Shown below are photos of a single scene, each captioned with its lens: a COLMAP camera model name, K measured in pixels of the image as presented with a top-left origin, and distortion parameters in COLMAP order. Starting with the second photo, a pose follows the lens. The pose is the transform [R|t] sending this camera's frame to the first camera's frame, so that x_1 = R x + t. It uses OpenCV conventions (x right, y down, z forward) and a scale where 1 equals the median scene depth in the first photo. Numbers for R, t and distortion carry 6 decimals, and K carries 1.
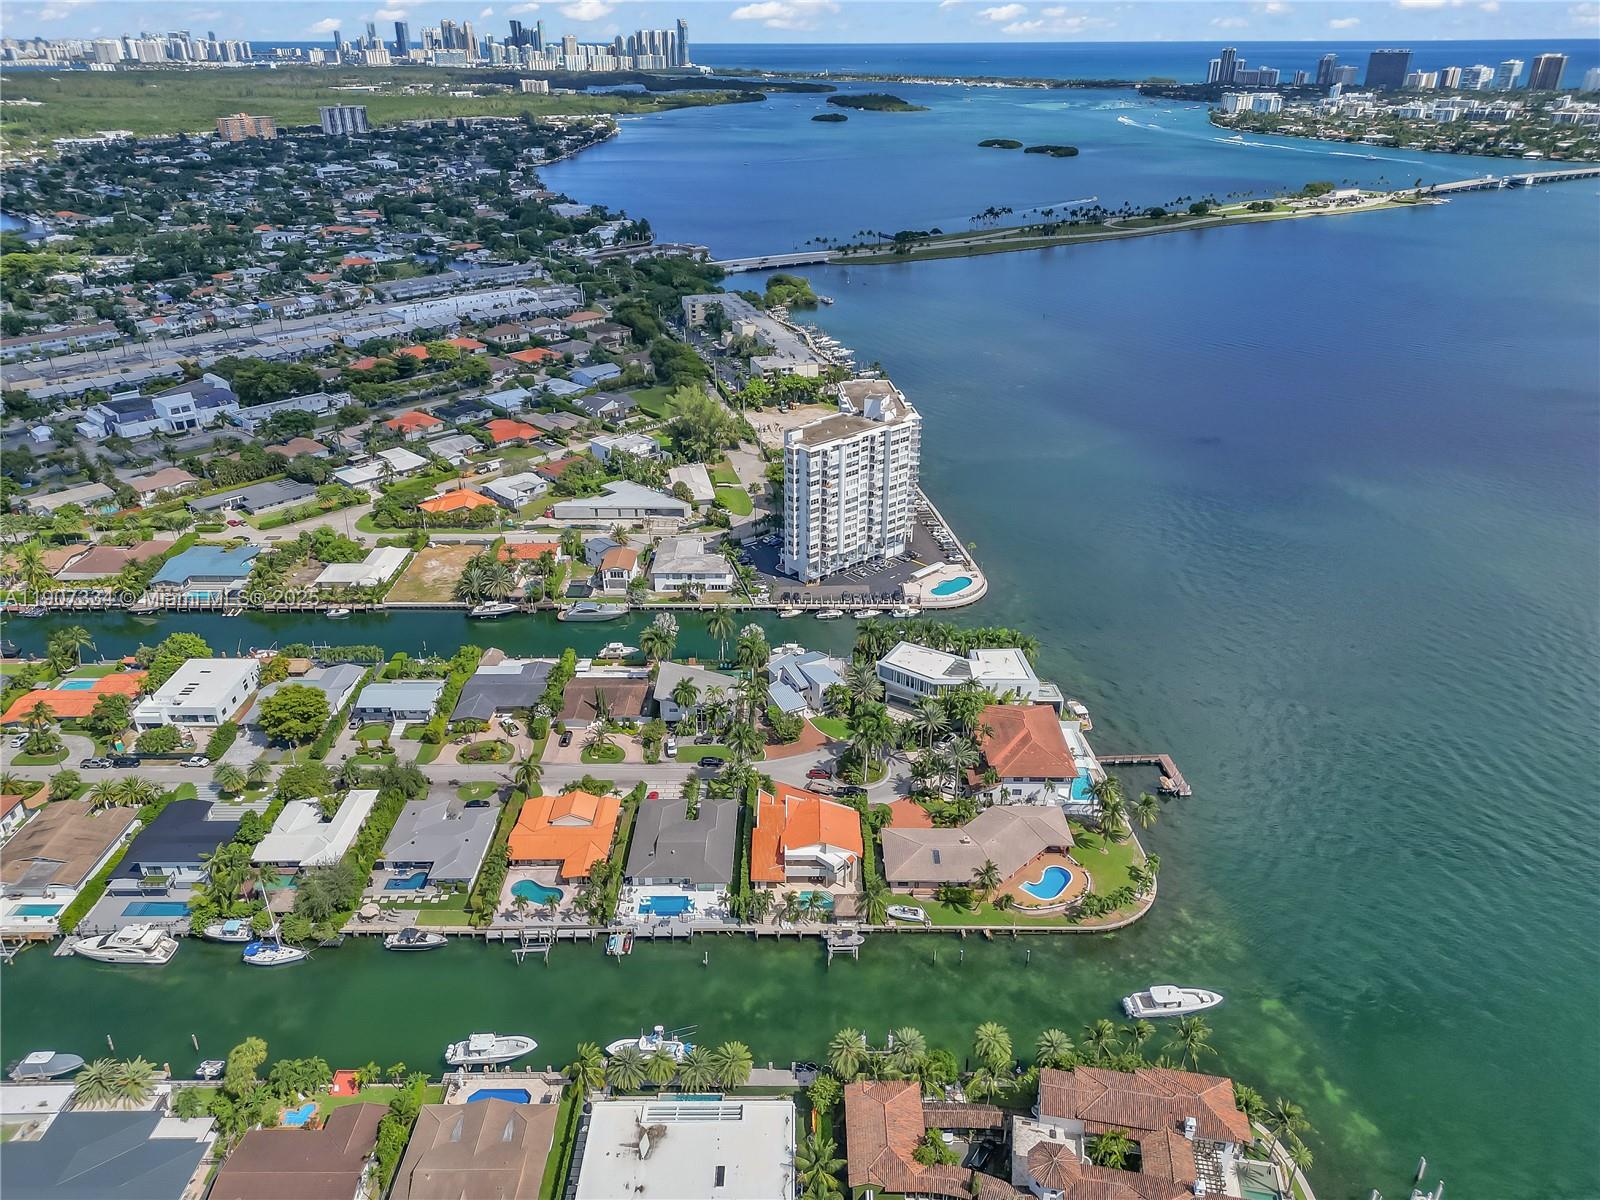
lens RADIAL K [[1131.7, 0, 797.1], [0, 1131.7, 605.4], [0, 0, 1]] dist [0.055087, -0.042882]
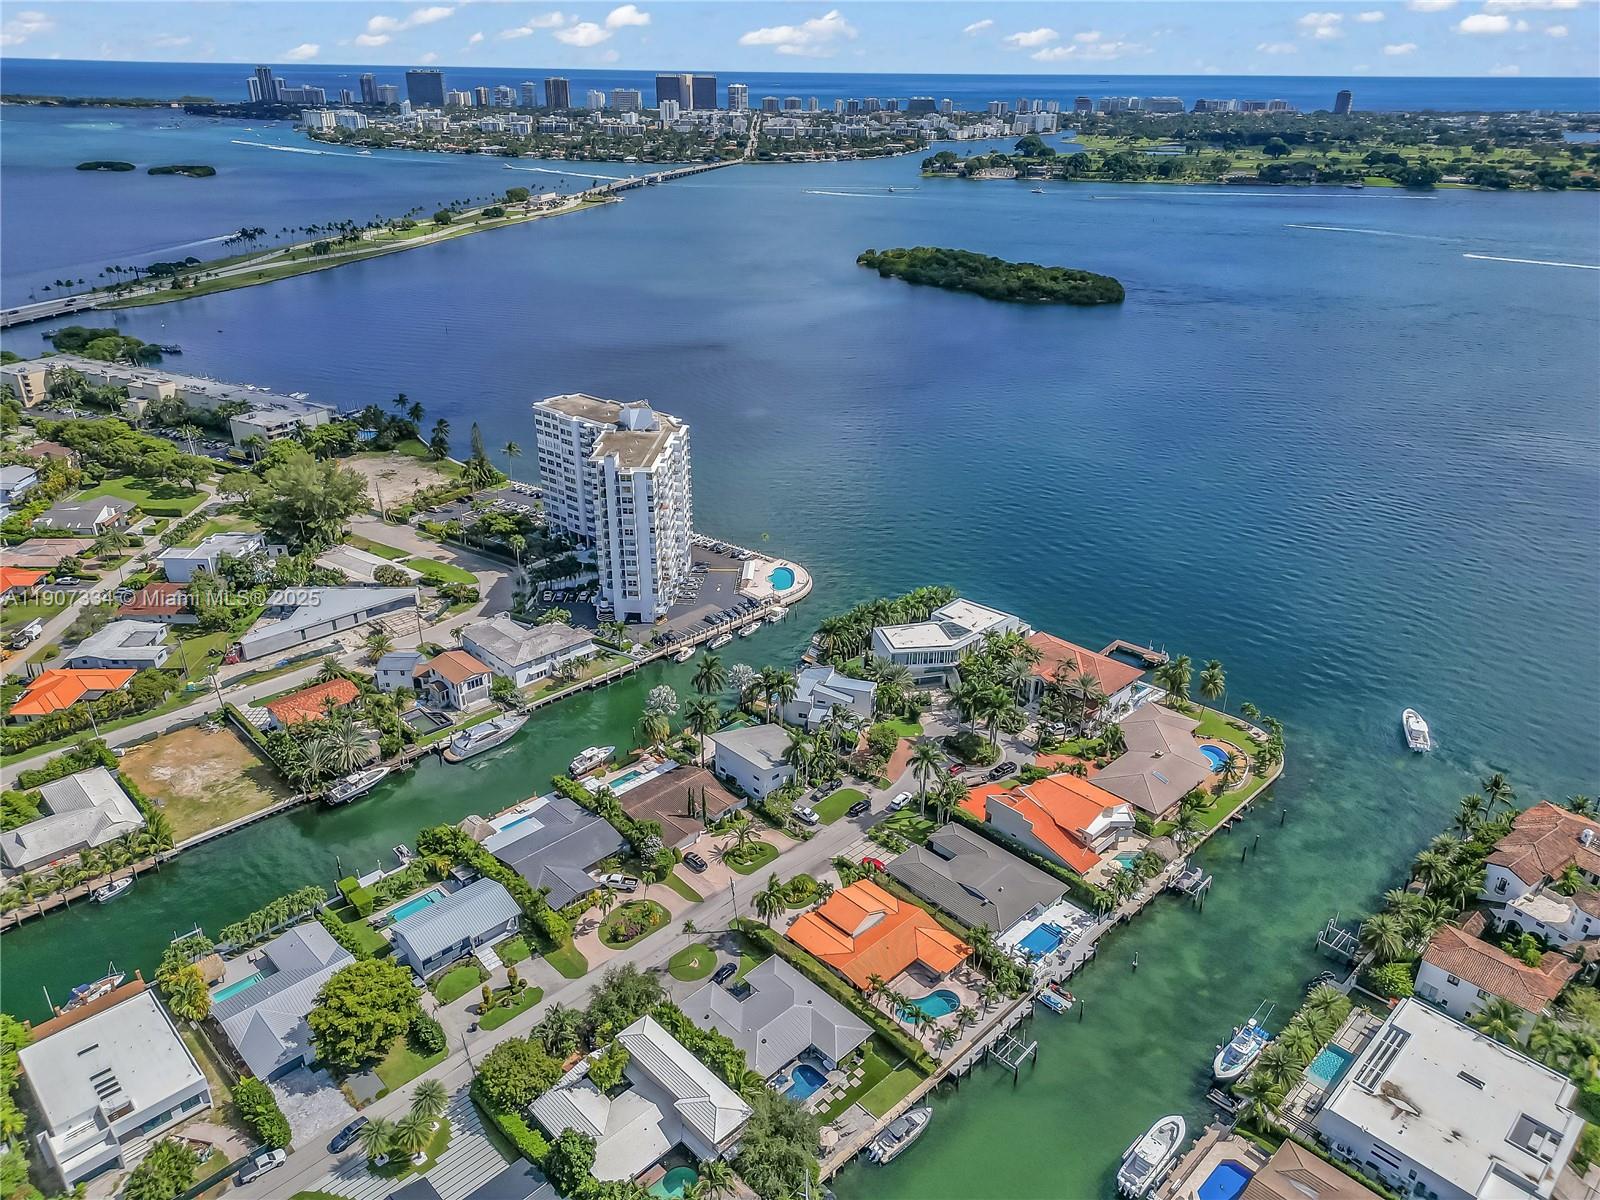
lens RADIAL K [[1131.7, 0, 798.5], [0, 1131.7, 602.0], [0, 0, 1]] dist [0.055087, -0.042882]
pose [[0.708760, -0.291703, 0.642315, -0.467338], [0.304217, 0.947876, 0.094784, -0.082861], [-0.636484, 0.128224, 0.760557, 0.251983]]
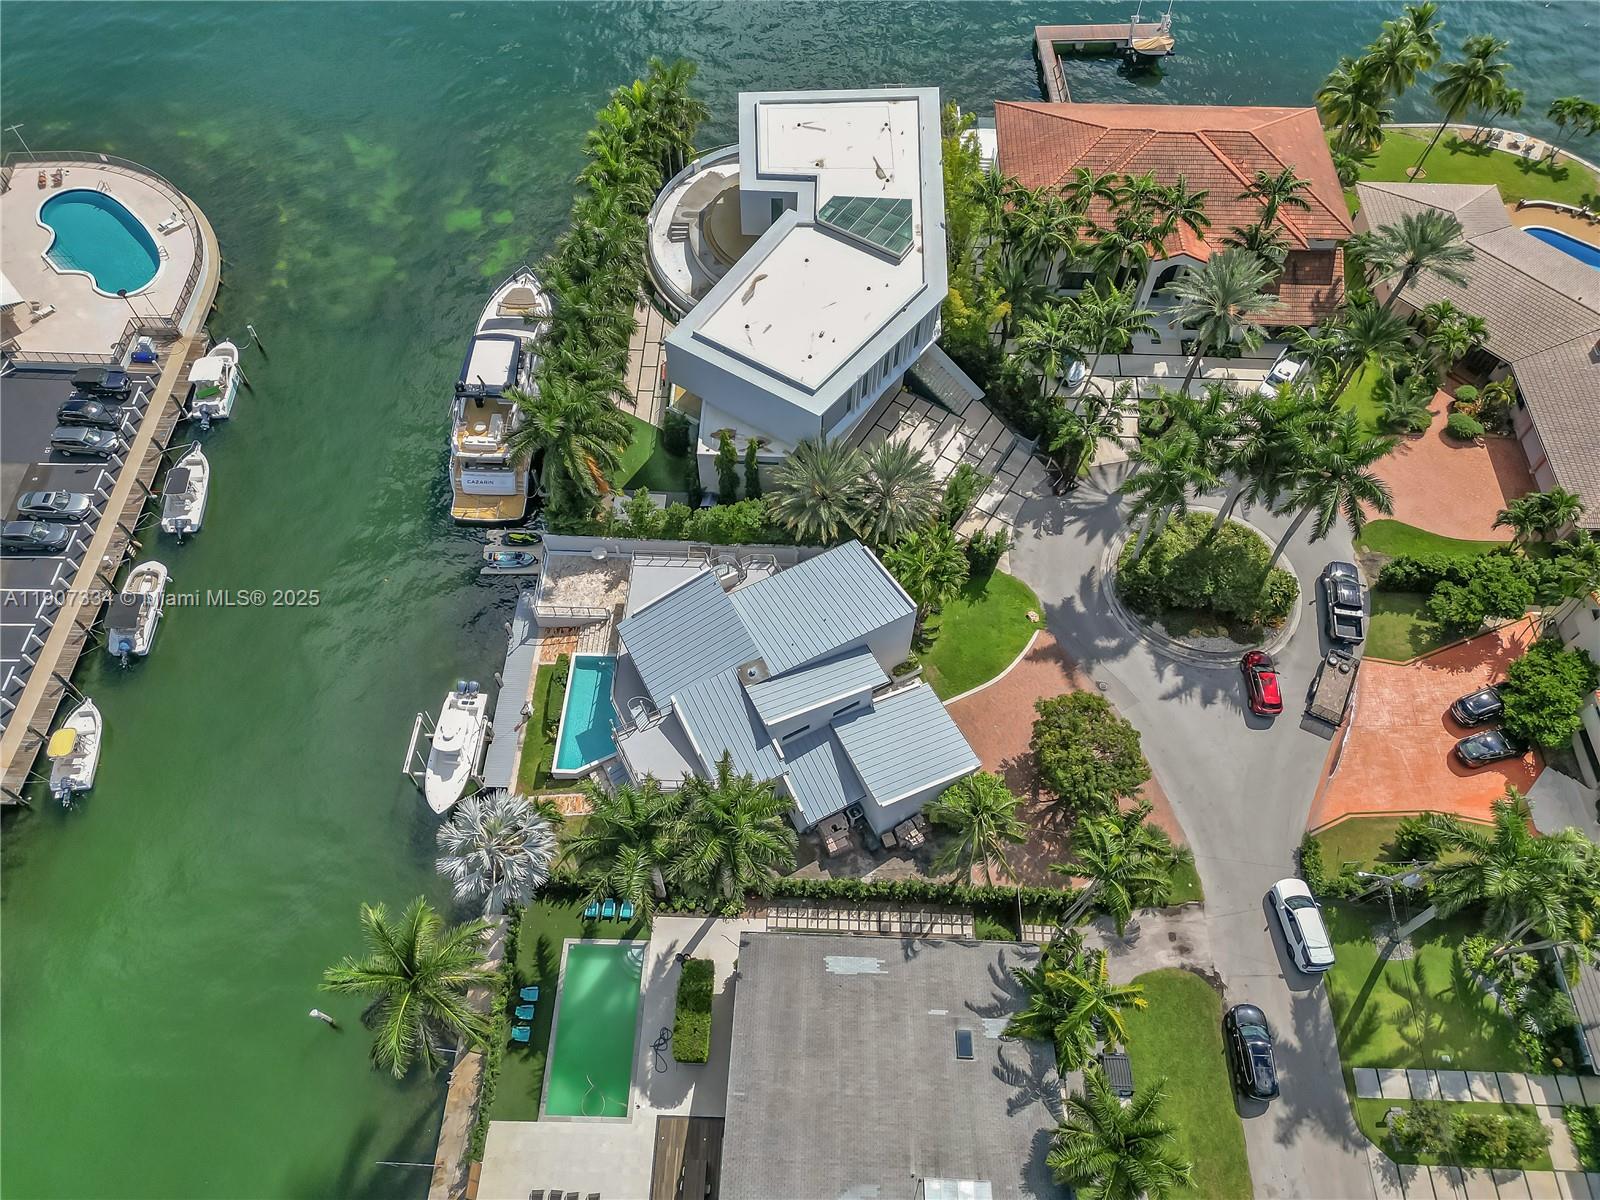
lens RADIAL K [[1131.7, 0, 801.9], [0, 1131.7, 602.8], [0, 0, 1]] dist [0.055087, -0.042882]
pose [[0.024288, -0.847848, 0.529682, -0.097111], [0.439649, 0.484910, 0.756023, -0.114913], [-0.897841, 0.214512, 0.384533, 0.719174]]
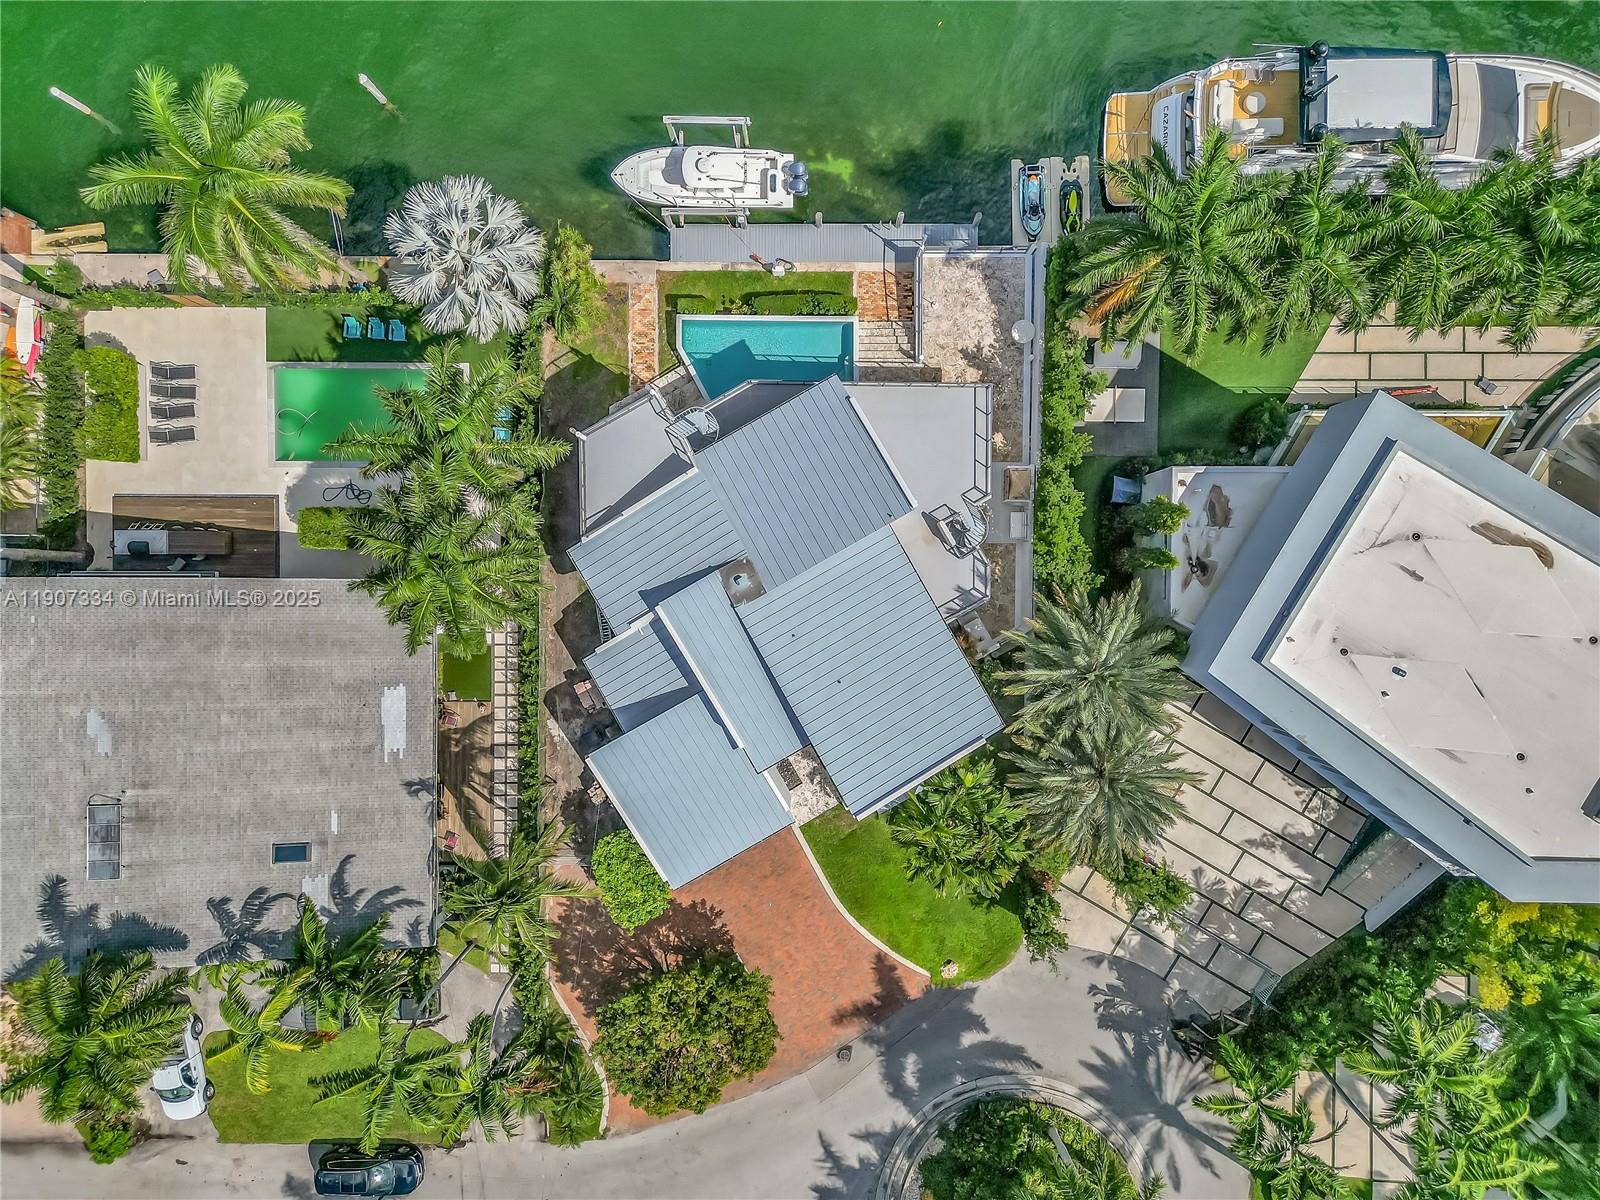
lens RADIAL K [[1131.7, 0, 793.0], [0, 1131.7, 603.6], [0, 0, 1]] dist [0.055087, -0.042882]
pose [[0.999871, -0.004311, -0.015455, 0.008332], [0.015794, 0.434198, 0.900679, -0.085372], [0.002827, -0.900807, 0.434210, 0.743863]]
